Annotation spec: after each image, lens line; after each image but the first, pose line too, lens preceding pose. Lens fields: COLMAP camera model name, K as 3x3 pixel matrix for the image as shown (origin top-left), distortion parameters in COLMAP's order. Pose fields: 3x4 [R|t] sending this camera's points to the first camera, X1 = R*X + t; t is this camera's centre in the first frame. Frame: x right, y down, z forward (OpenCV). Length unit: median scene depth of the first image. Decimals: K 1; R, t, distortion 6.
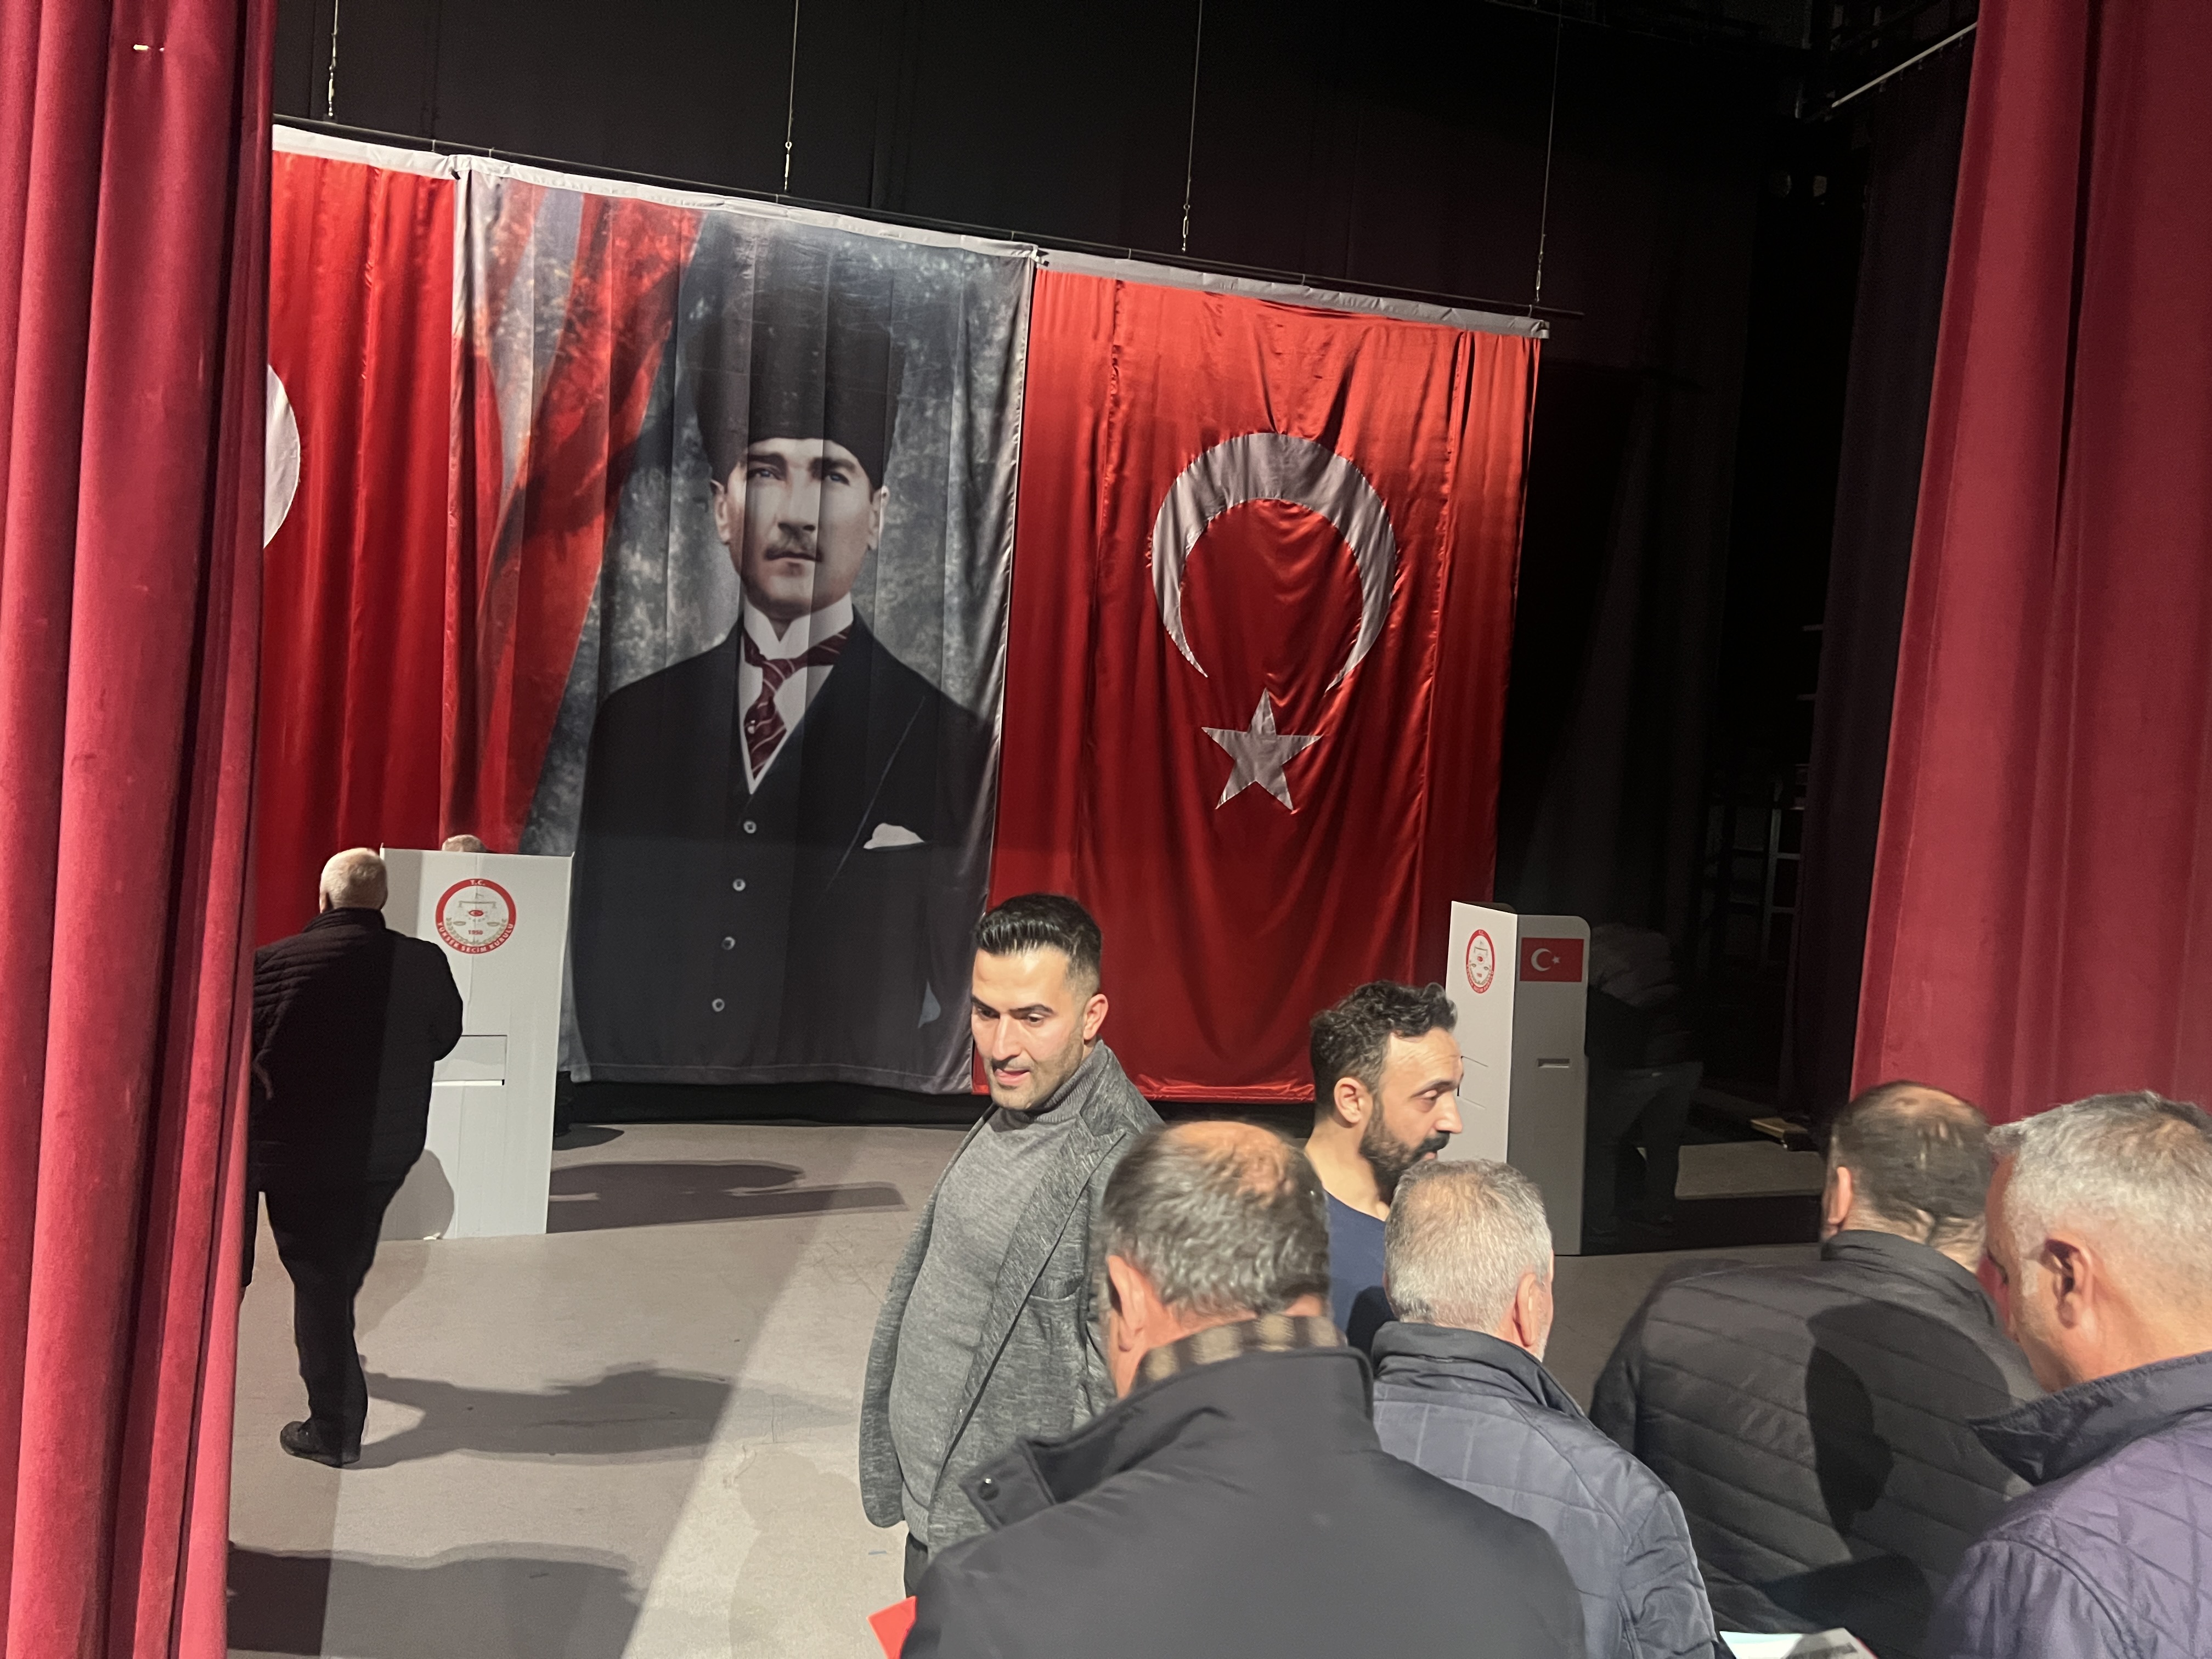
lens RADIAL K [[1694.1, 0, 1106.0], [0, 1694.1, 829.5], [0, 0, 1]] dist [0.082456, -0.083066]
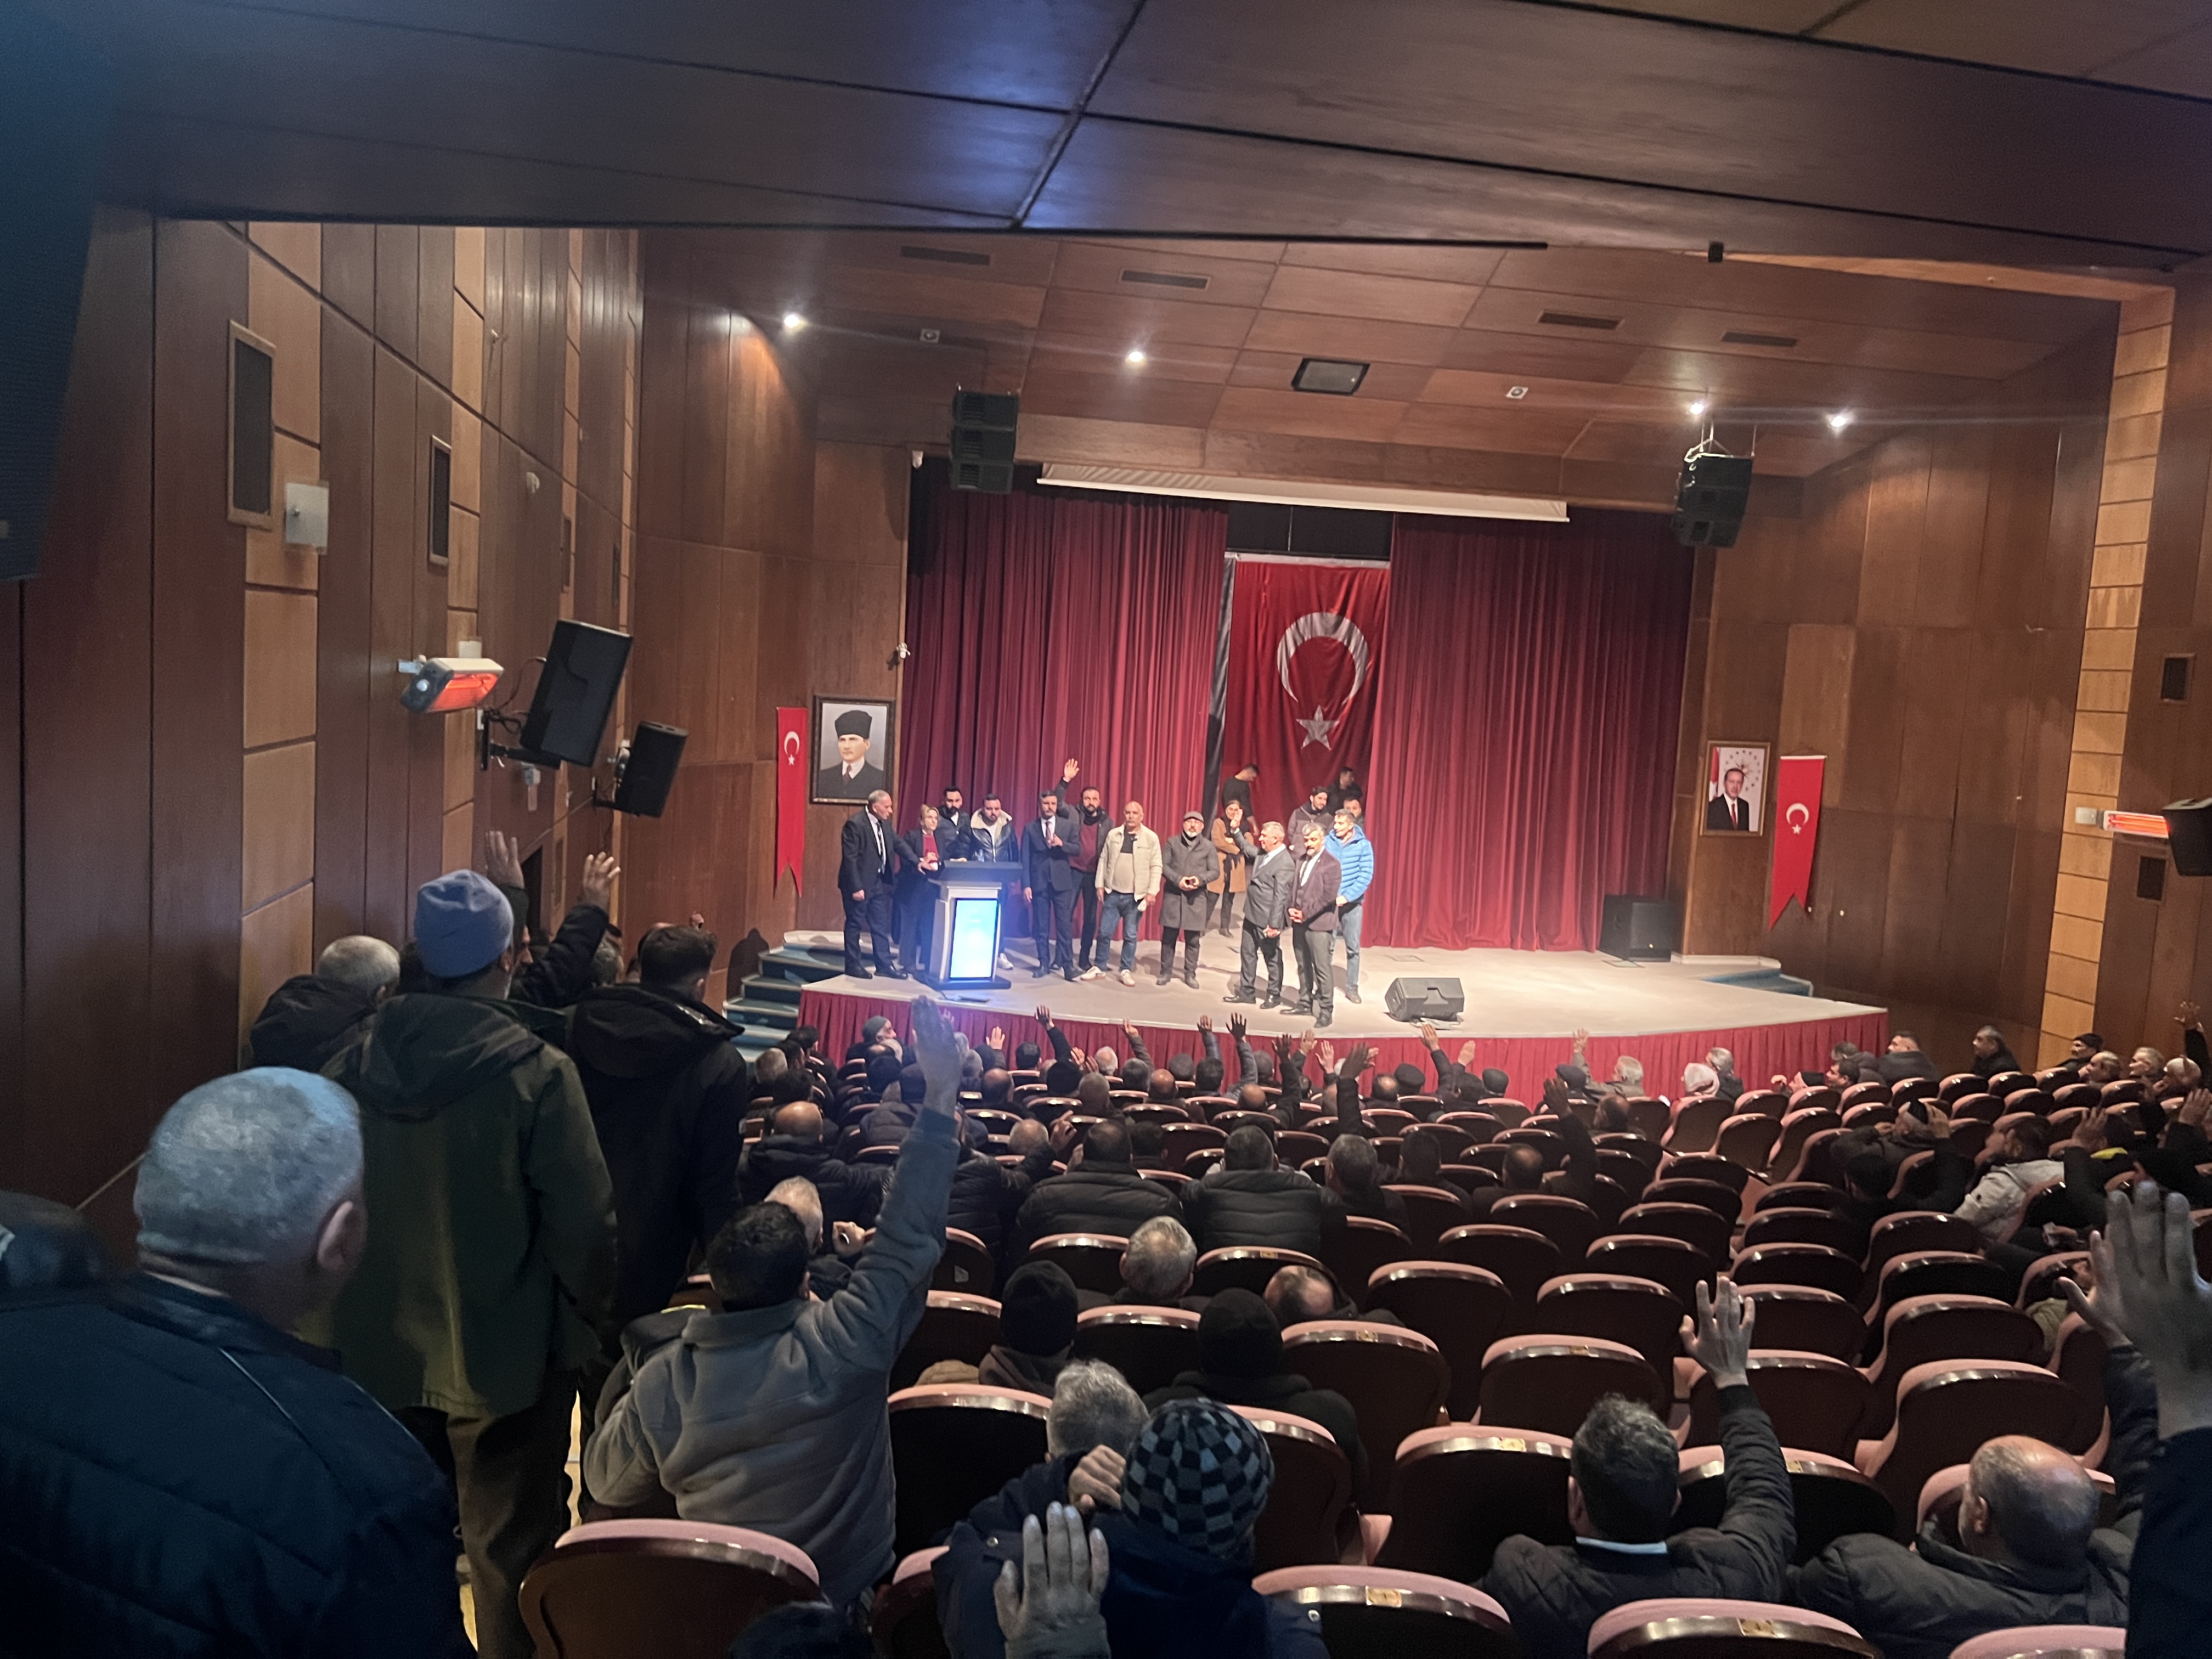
lens RADIAL K [[1684.2, 0, 1070.8], [0, 1684.2, 819.4], [0, 0, 1]] dist [0.062355, -0.083892]
pose [[0.997432, -0.006347, -0.071342, -0.119480], [0.010925, 0.997892, 0.063977, -0.081365], [0.070786, -0.064593, 0.995398, -1.852824]]
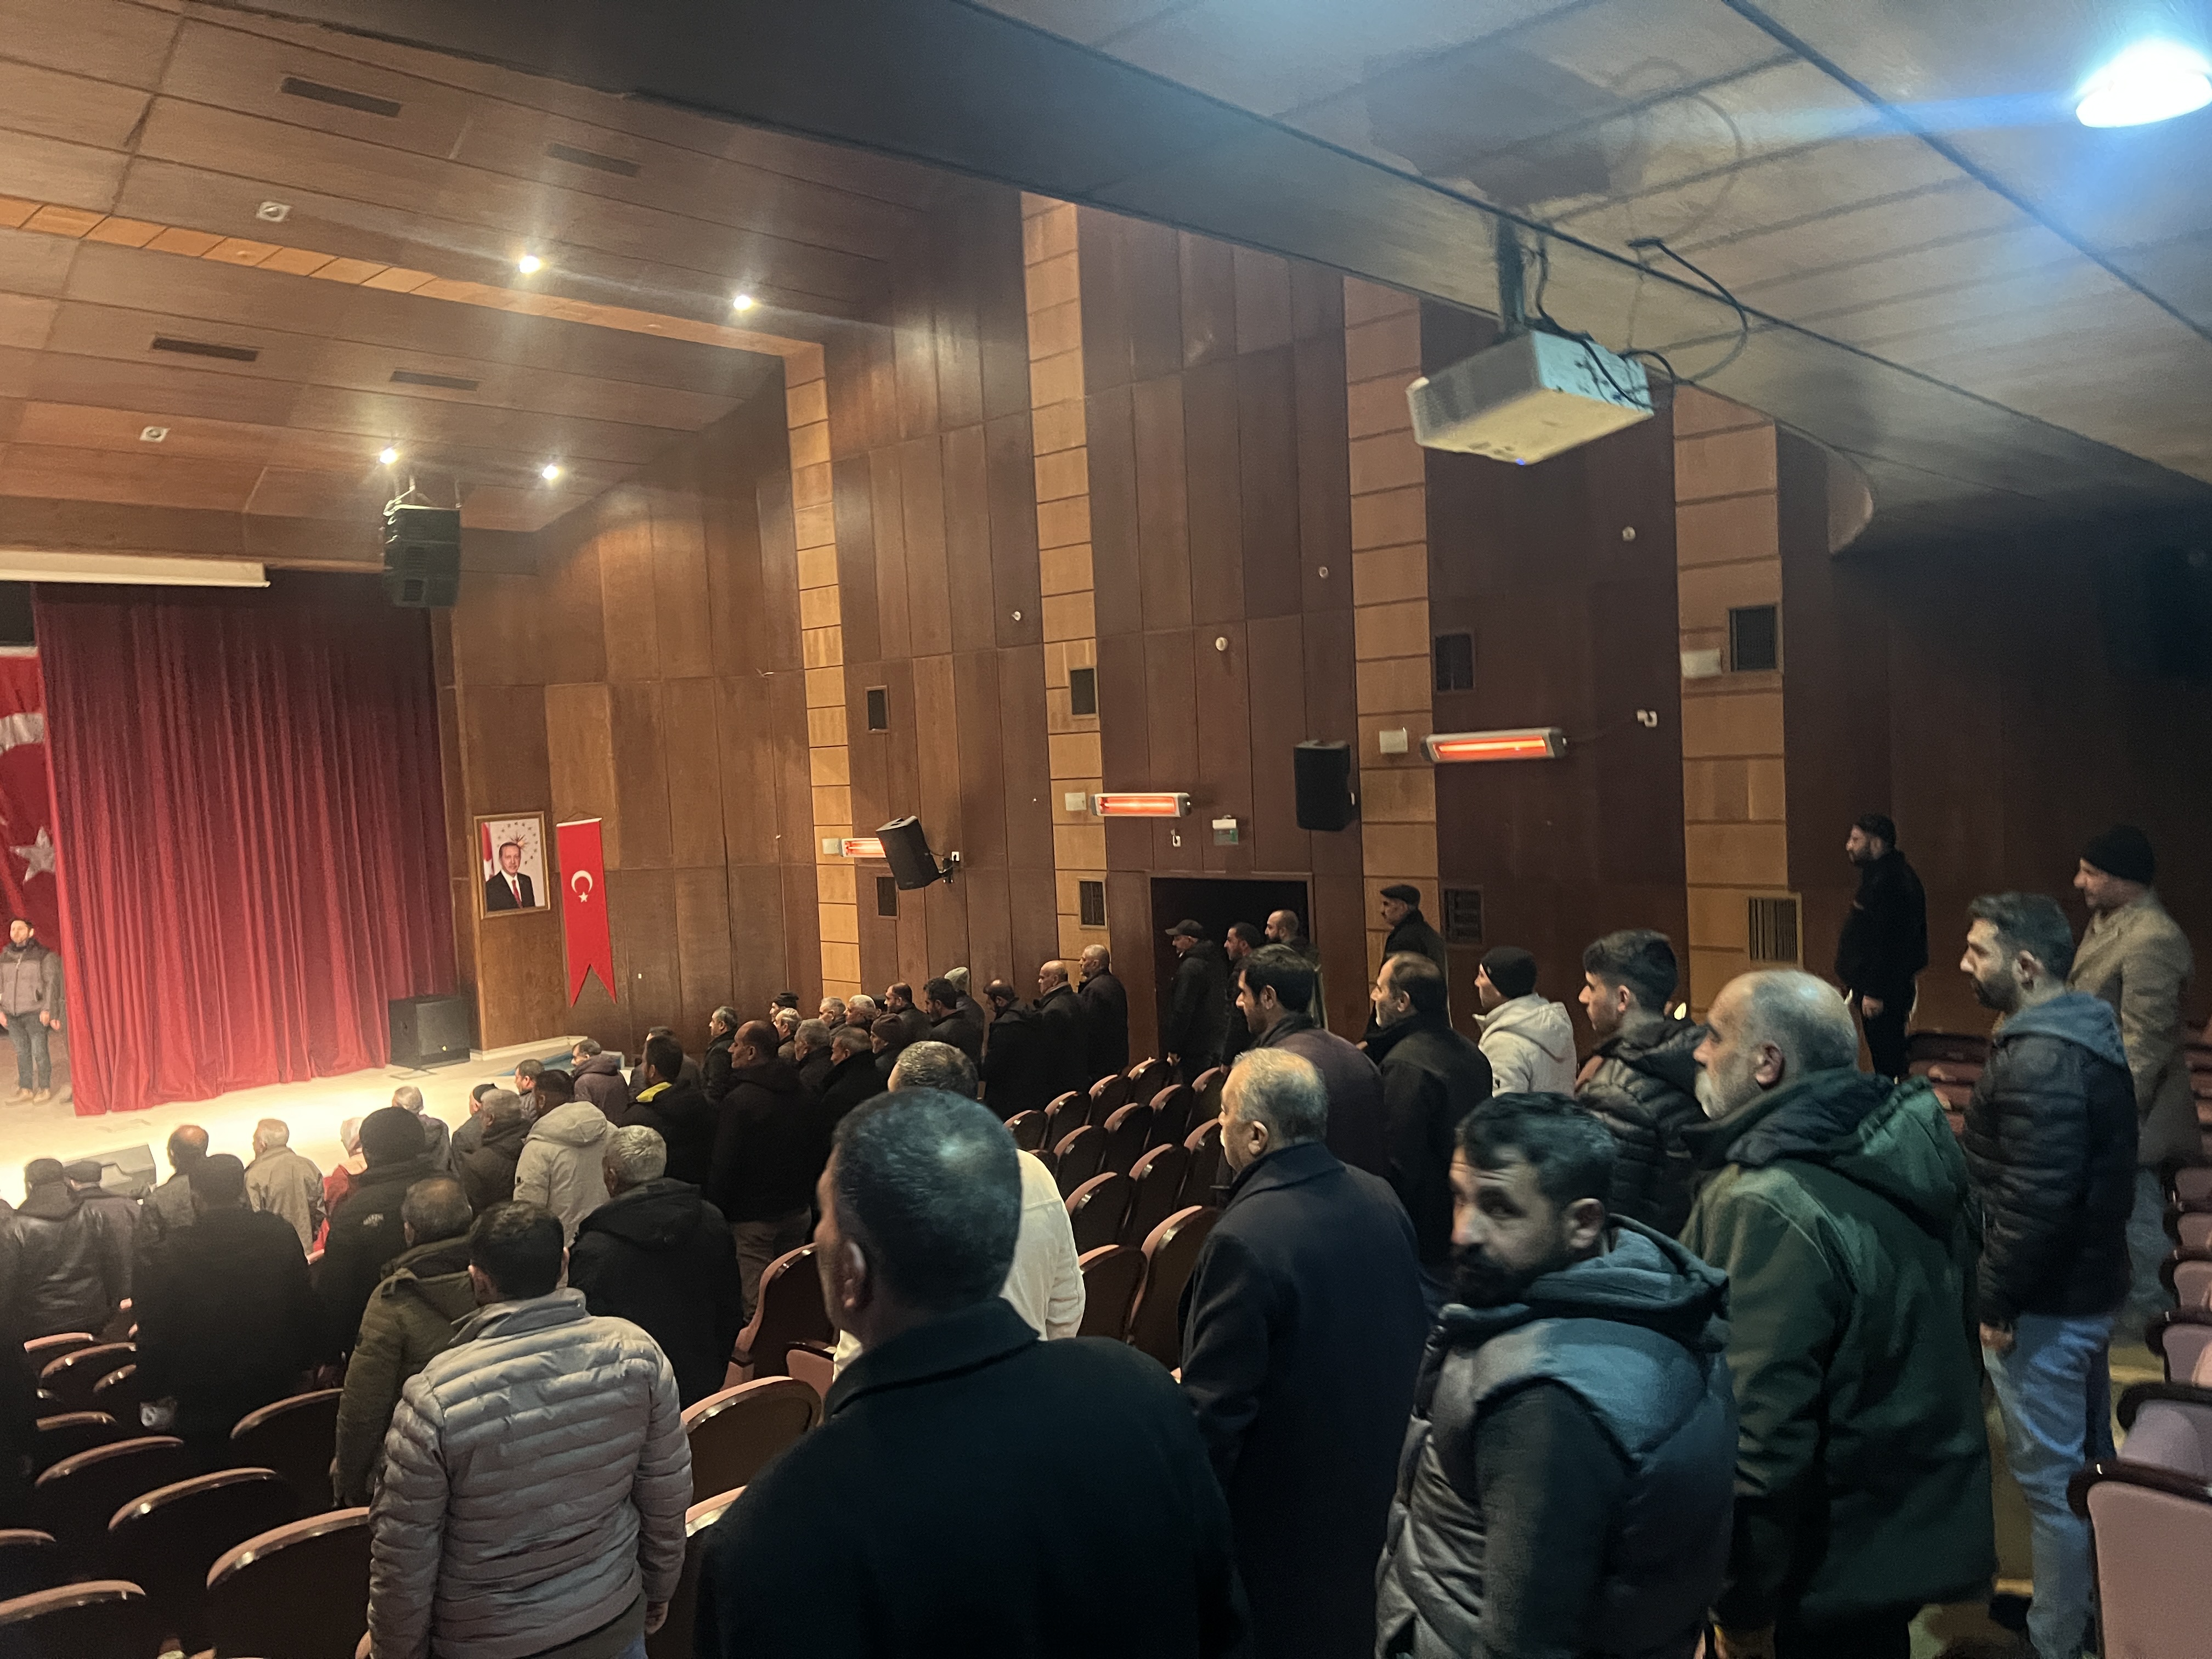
lens RADIAL K [[1694.1, 0, 1106.0], [0, 1694.1, 829.5], [0, 0, 1]] dist [0.082456, -0.083066]
pose [[0.846048, -0.133707, 0.516067, 0.113282], [0.118780, 0.990982, 0.062023, -0.056989], [-0.519706, 0.008824, 0.854300, -1.748139]]
